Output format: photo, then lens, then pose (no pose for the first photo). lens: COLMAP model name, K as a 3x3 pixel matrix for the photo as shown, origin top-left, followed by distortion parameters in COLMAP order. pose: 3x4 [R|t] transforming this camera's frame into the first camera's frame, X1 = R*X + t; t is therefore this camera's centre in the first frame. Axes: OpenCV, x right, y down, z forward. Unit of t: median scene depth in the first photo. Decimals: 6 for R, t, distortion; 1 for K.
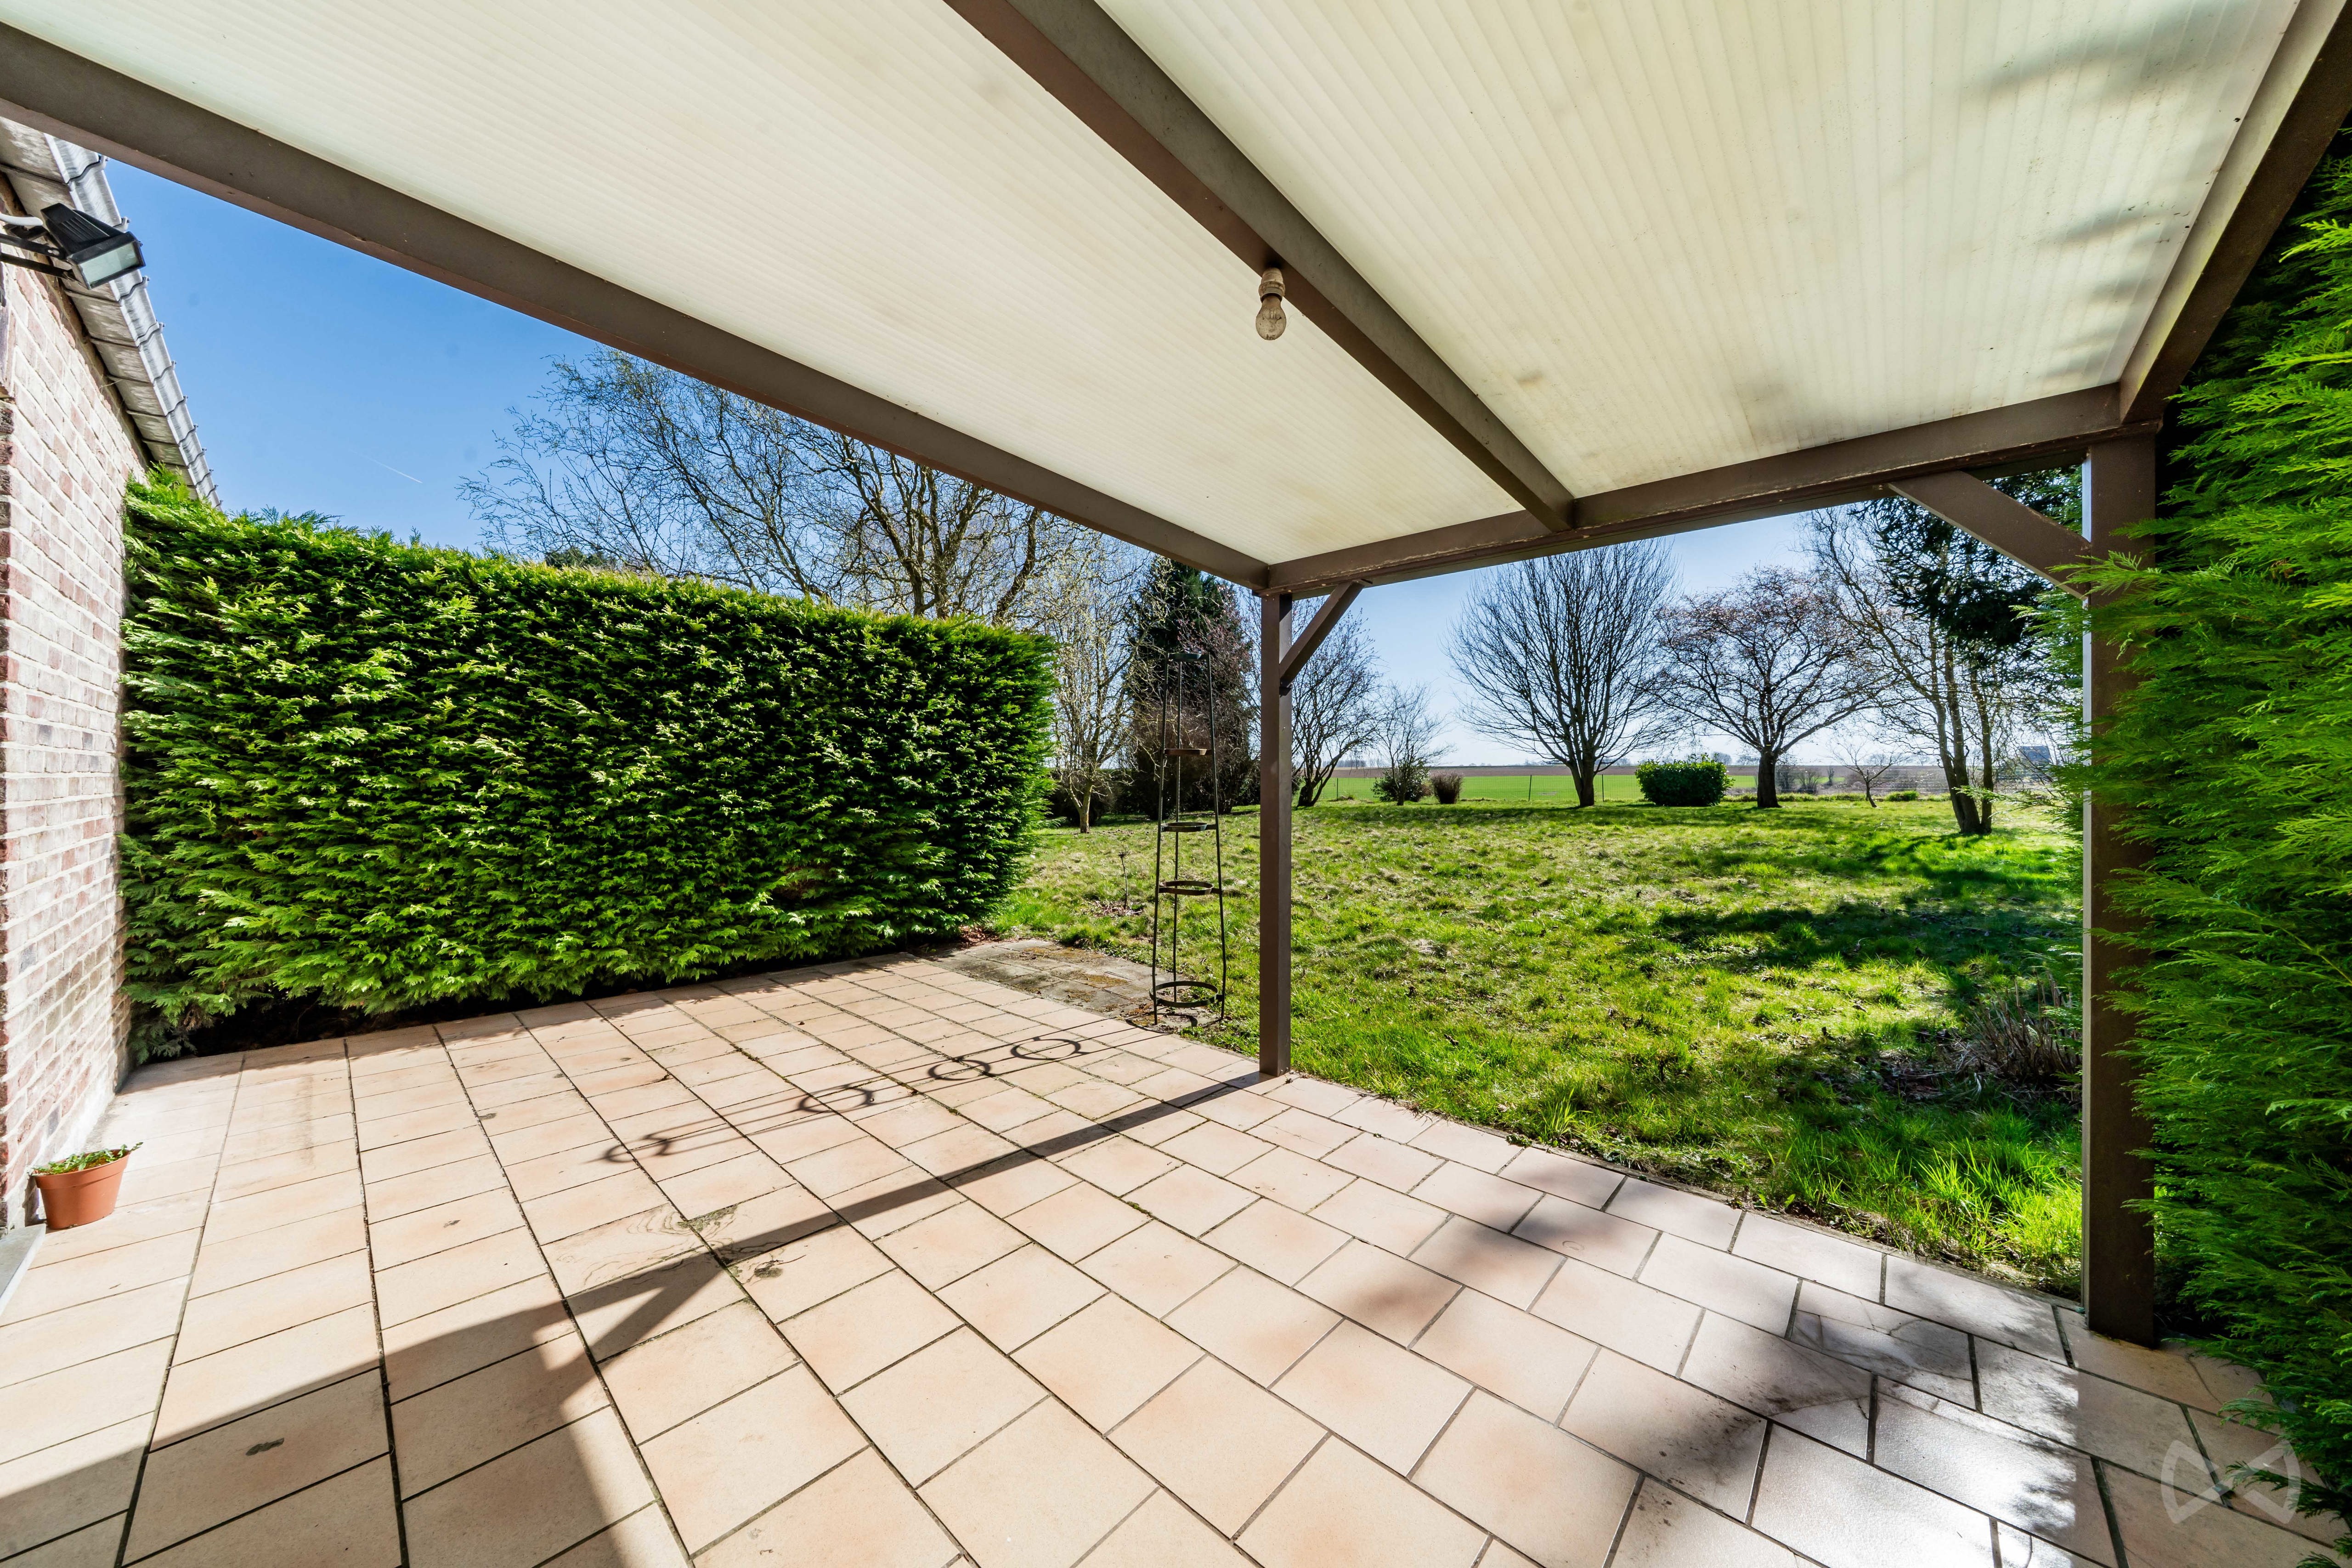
lens RADIAL K [[803.9, 0, 1173.6], [0, 803.9, 781.2], [0, 0, 1]] dist [-0.000812, -0.000009]
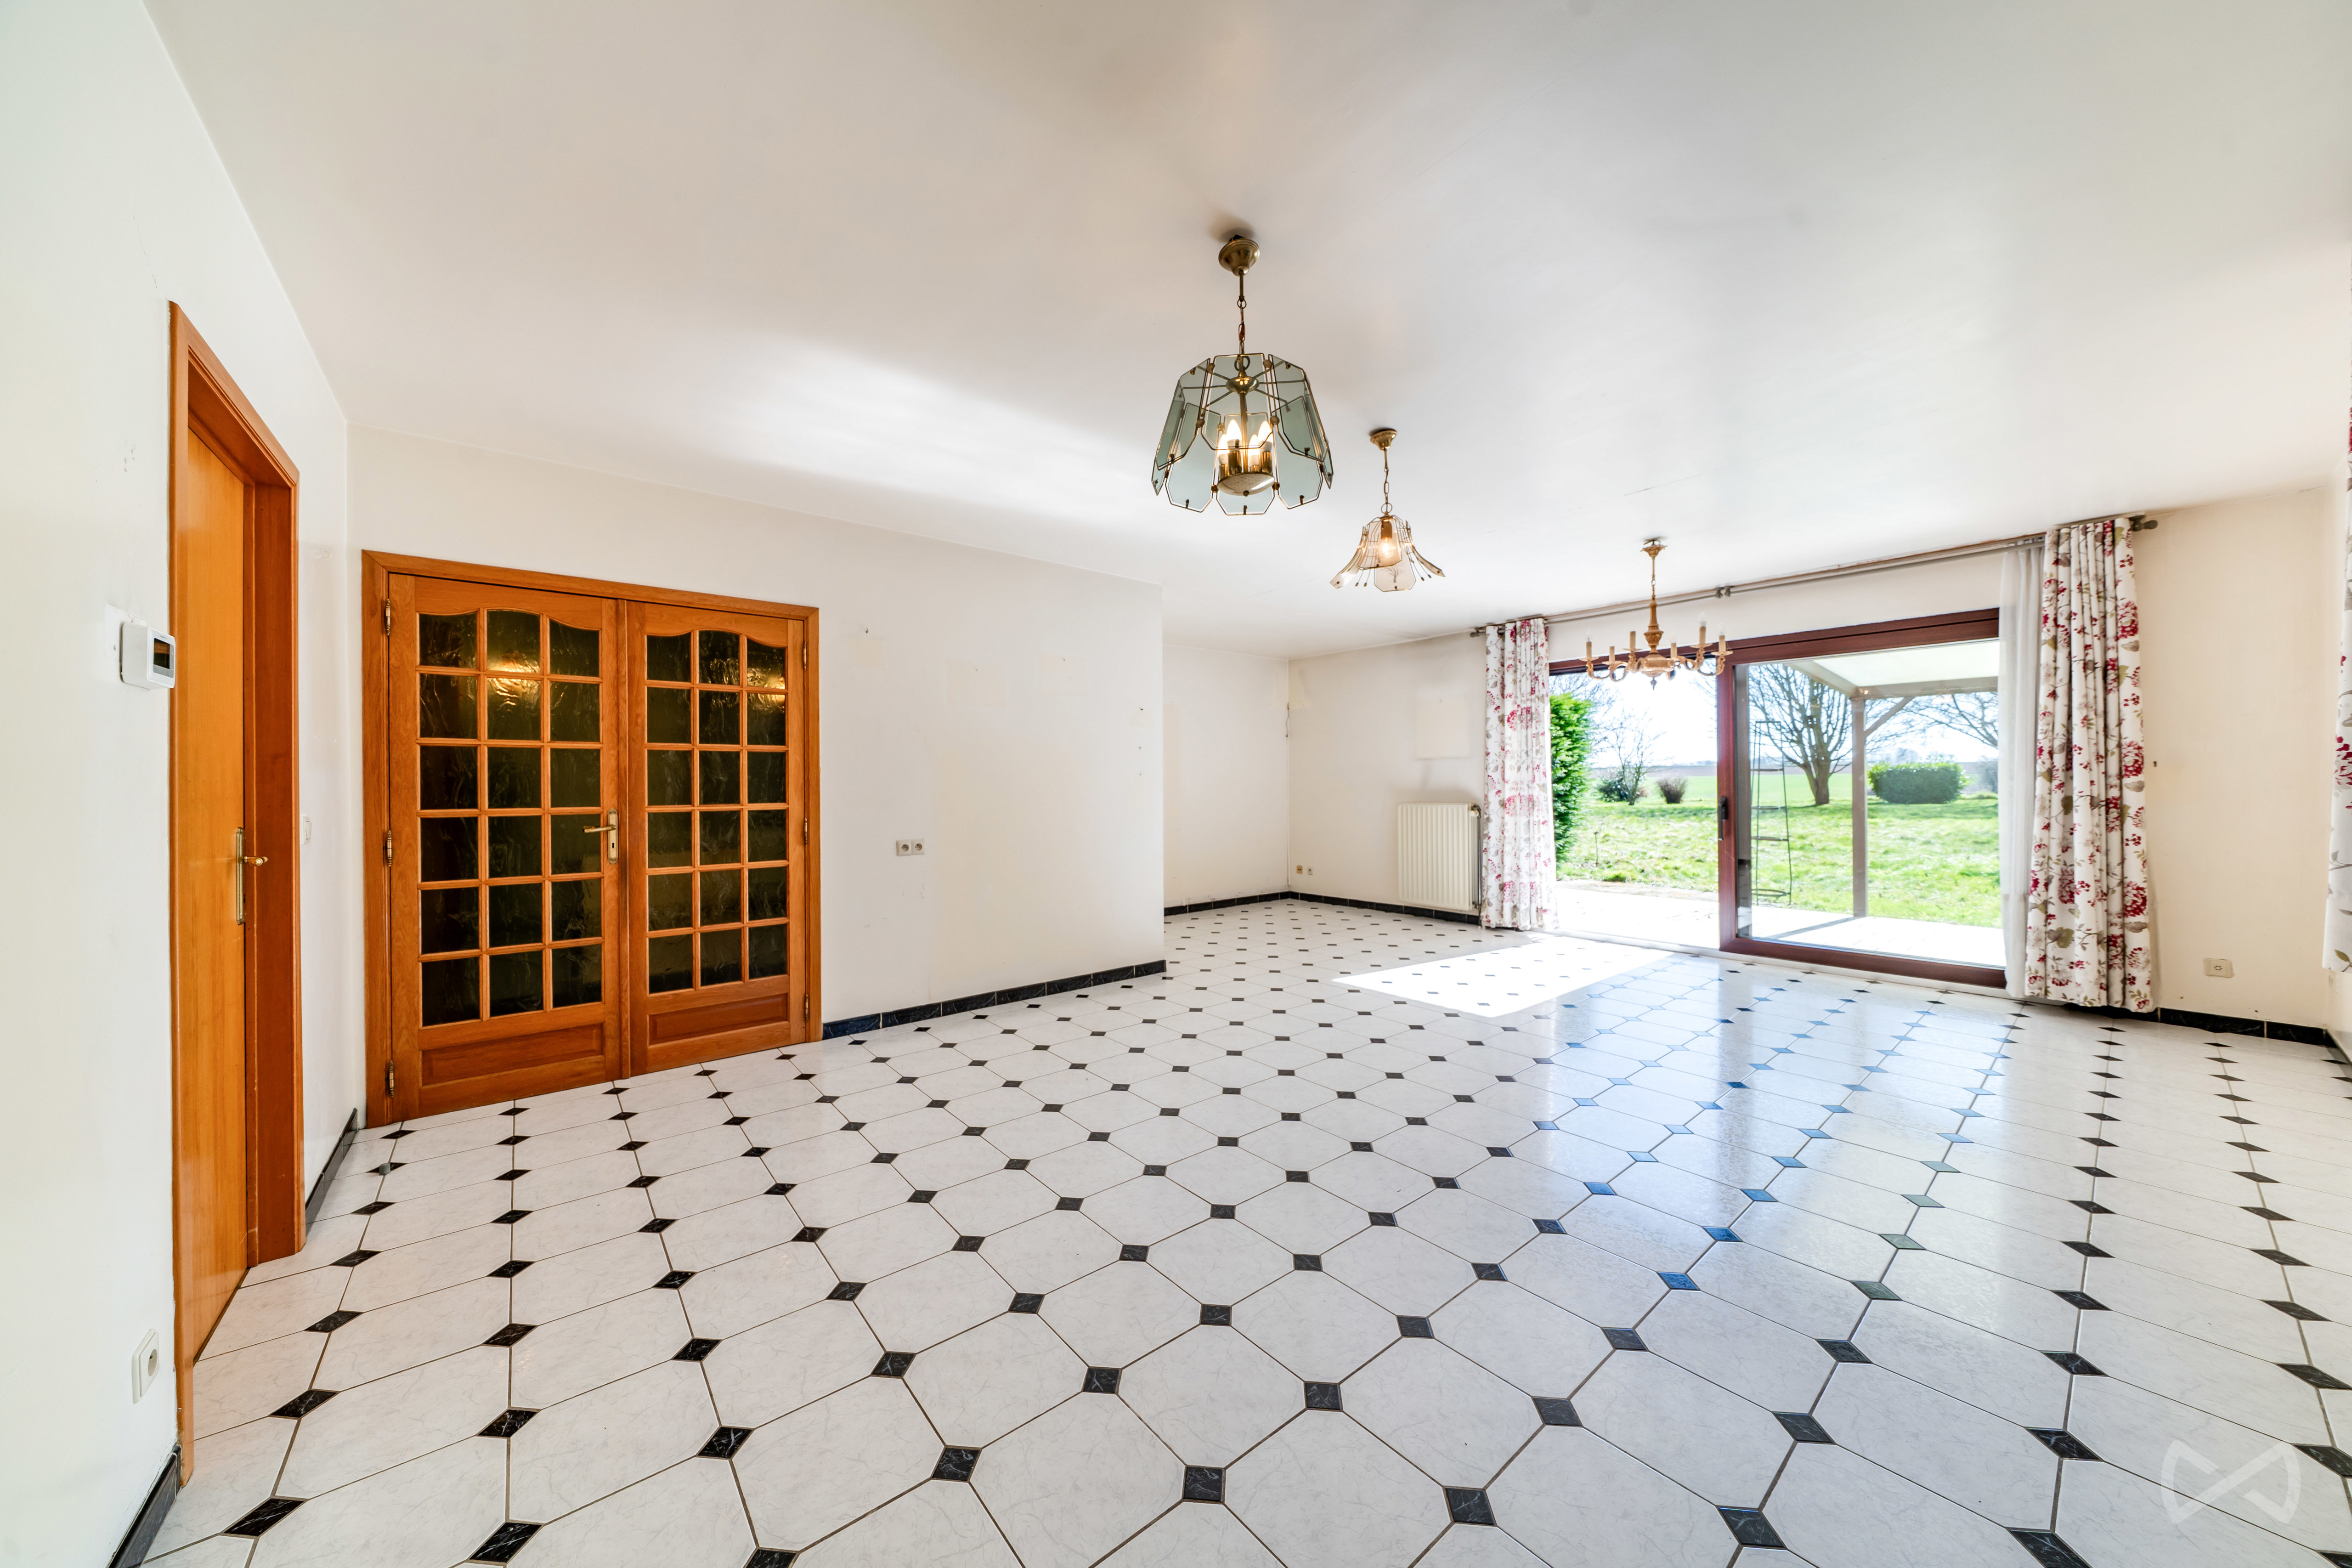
lens RADIAL K [[803.9, 0, 1174.7], [0, 803.9, 785.9], [0, 0, 1]] dist [-0.000812, -0.000009]
pose [[0.990260, -0.002778, -0.139200, -0.204887], [0.003137, 0.999992, 0.002361, 0.000432], [0.139192, -0.002775, 0.990262, -0.206553]]
